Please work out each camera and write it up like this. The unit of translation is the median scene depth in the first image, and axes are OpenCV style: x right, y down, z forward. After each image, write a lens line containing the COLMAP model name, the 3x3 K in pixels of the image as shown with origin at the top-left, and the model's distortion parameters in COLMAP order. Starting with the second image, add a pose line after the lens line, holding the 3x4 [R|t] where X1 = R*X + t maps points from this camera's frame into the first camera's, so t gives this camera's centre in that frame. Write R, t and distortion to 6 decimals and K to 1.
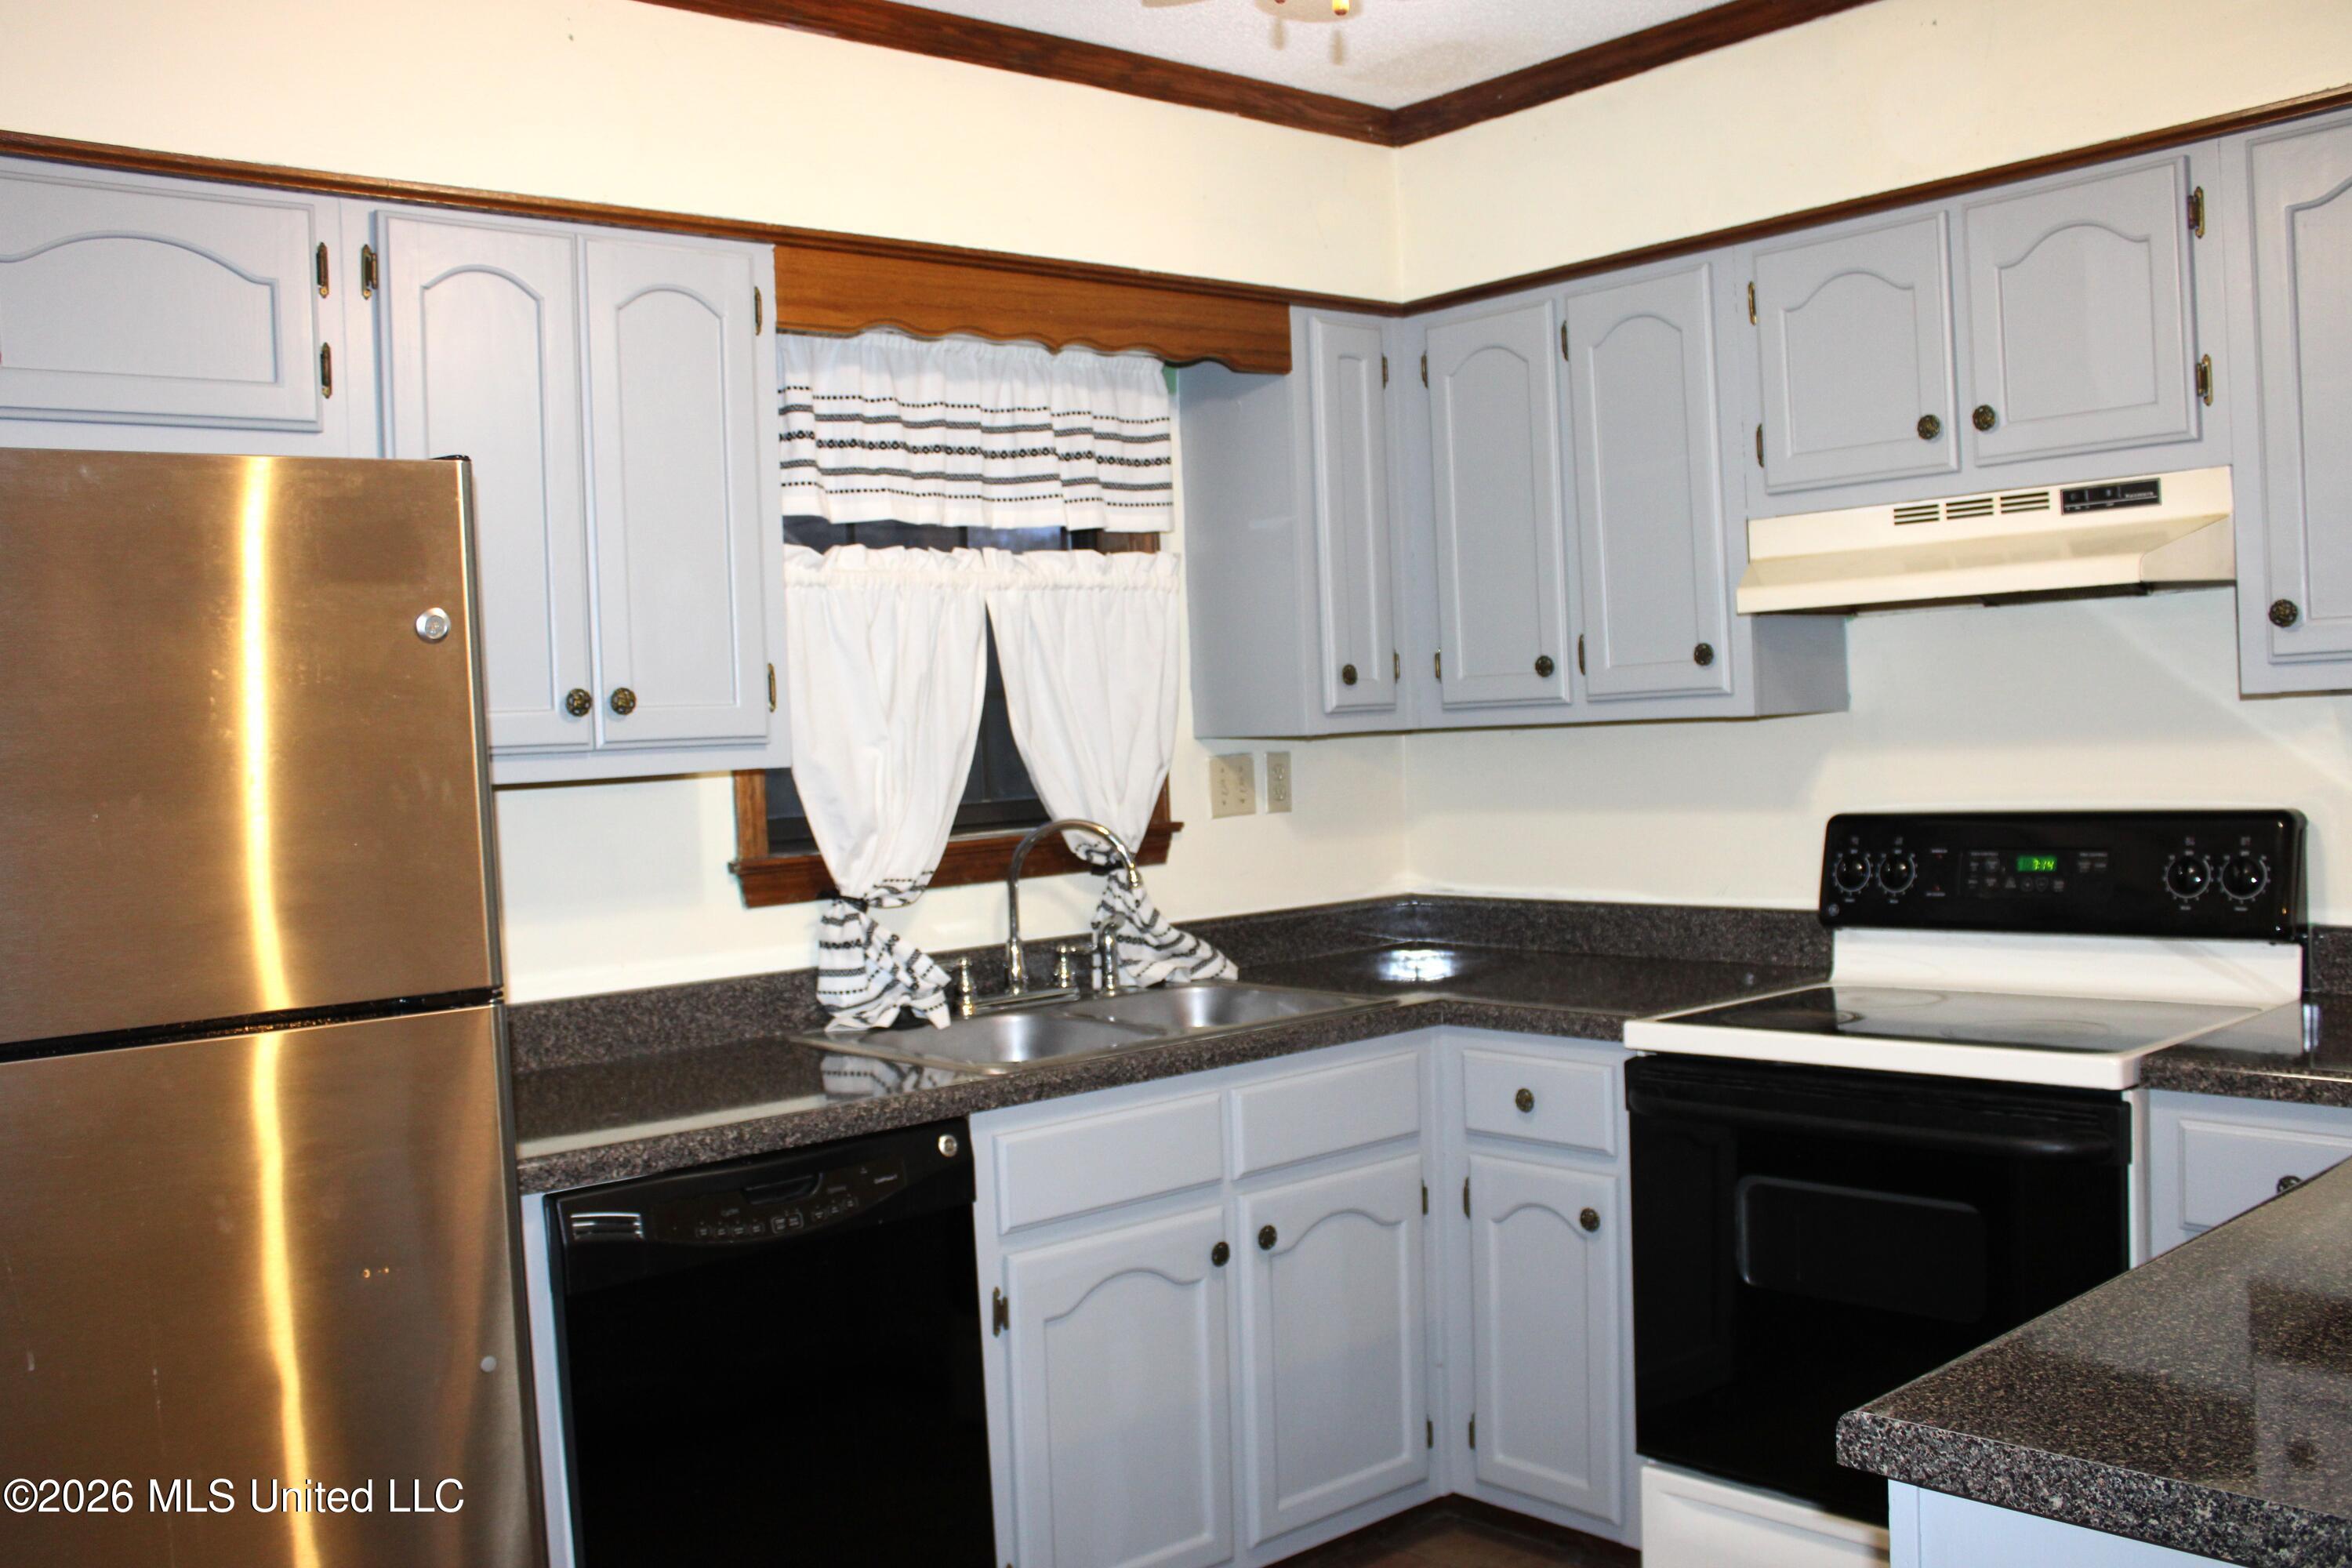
lens RADIAL K [[2115.3, 0, 1177.6], [0, 2115.3, 797.5], [0, 0, 1]] dist [-0.151464, 0.145228]
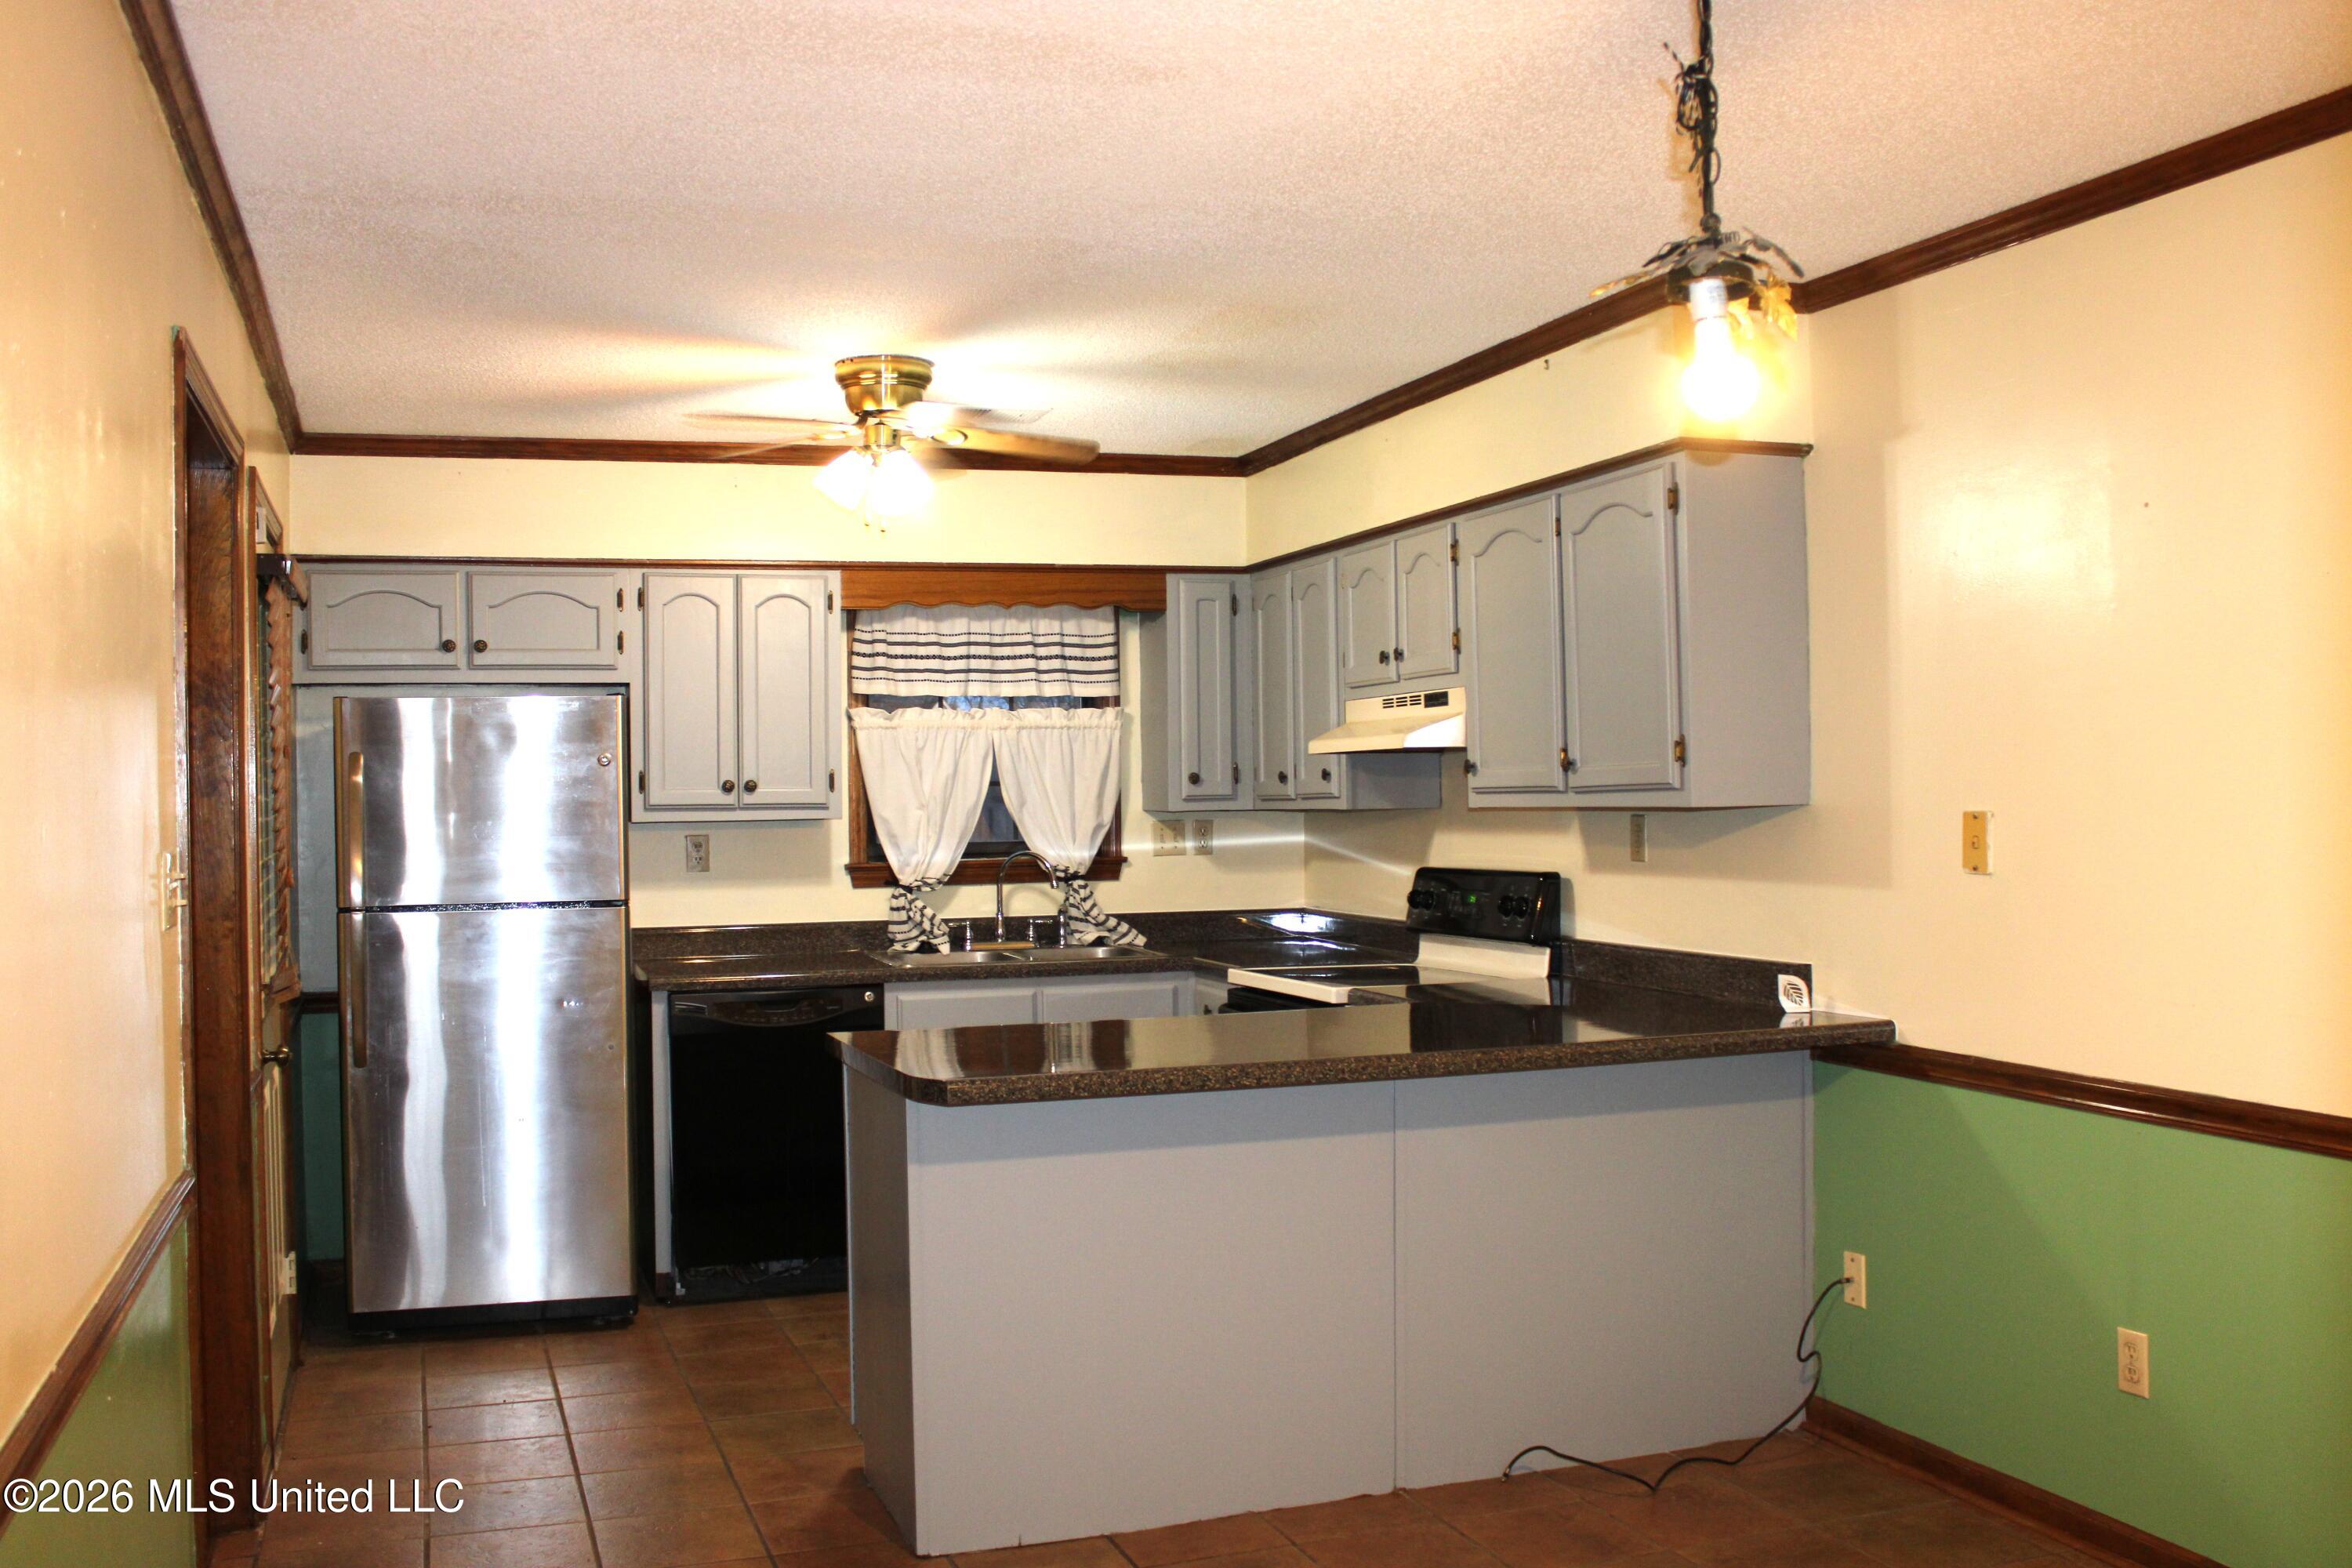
lens RADIAL K [[2115.3, 0, 1177.6], [0, 2115.3, 797.5], [0, 0, 1]] dist [-0.151464, 0.145228]
pose [[0.925352, 0.032977, -0.377671, 0.826382], [-0.041368, 0.999044, -0.014125, -0.017657], [0.376844, 0.028694, 0.925832, -0.738906]]
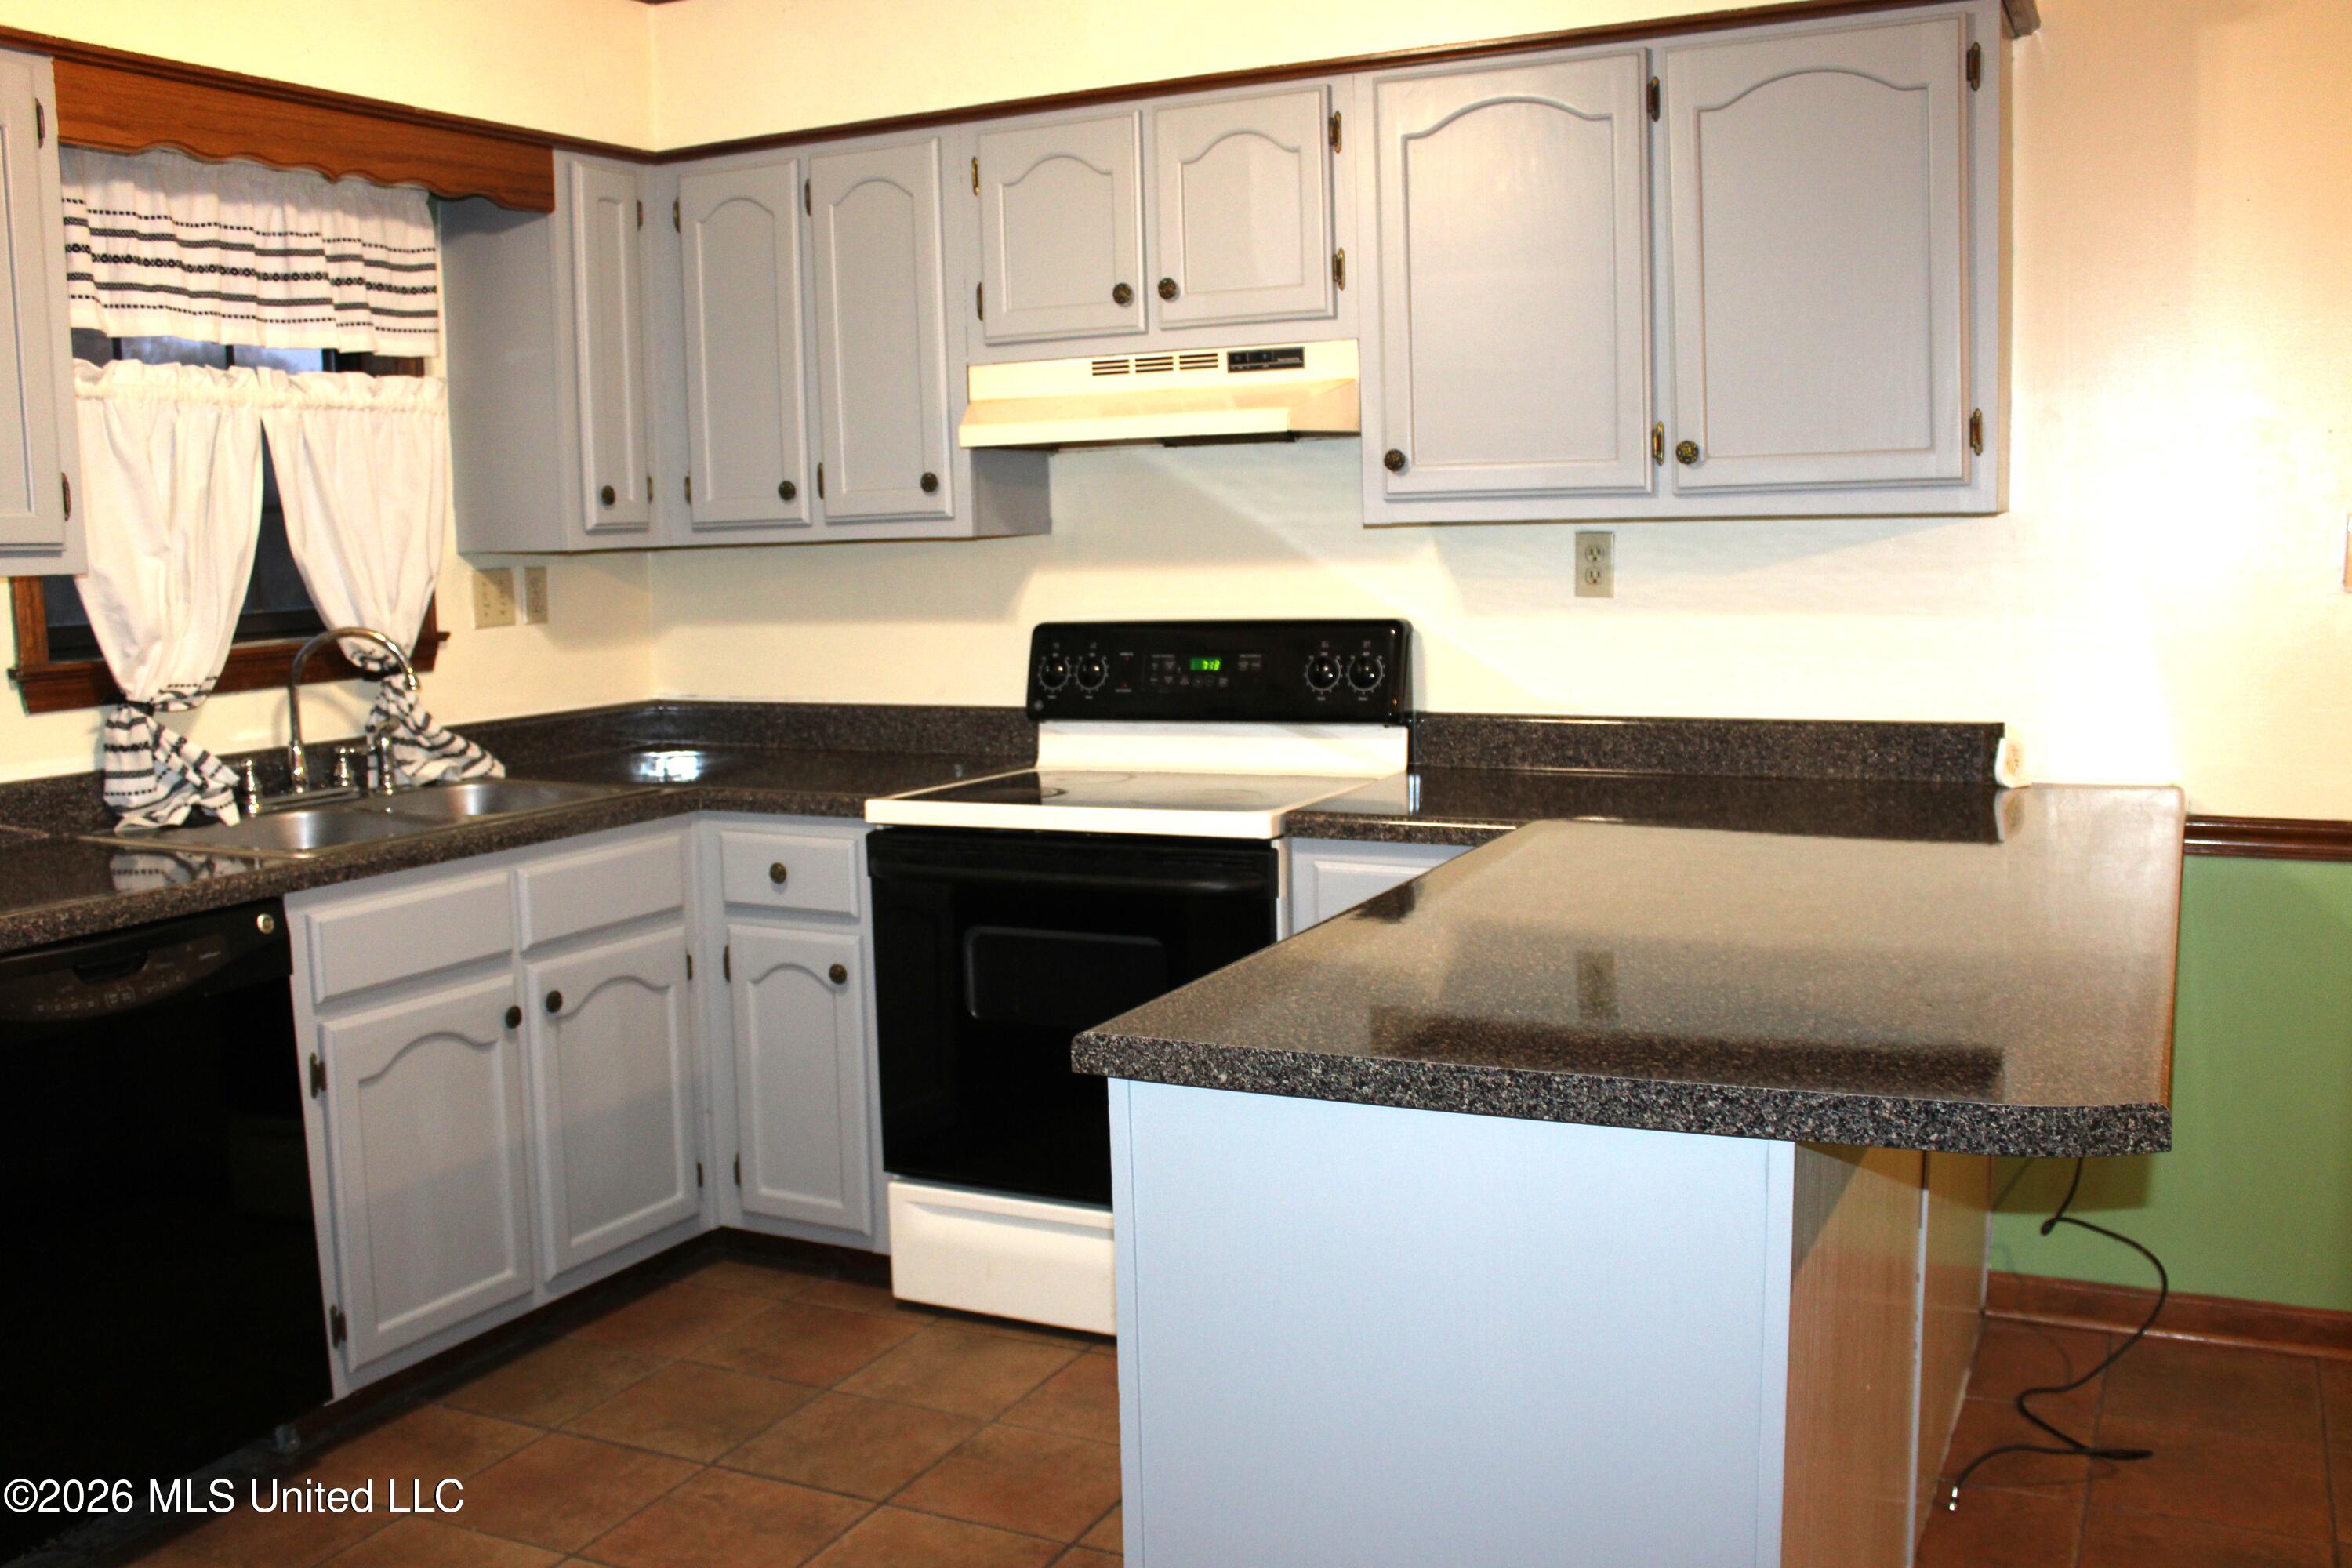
lens RADIAL K [[2115.3, 0, 1177.6], [0, 2115.3, 797.5], [0, 0, 1]] dist [-0.151464, 0.145228]
pose [[0.928390, -0.025500, 0.370732, -0.054741], [-0.004163, 0.996866, 0.078994, 0.012103], [-0.371585, -0.074880, 0.925374, -0.130612]]
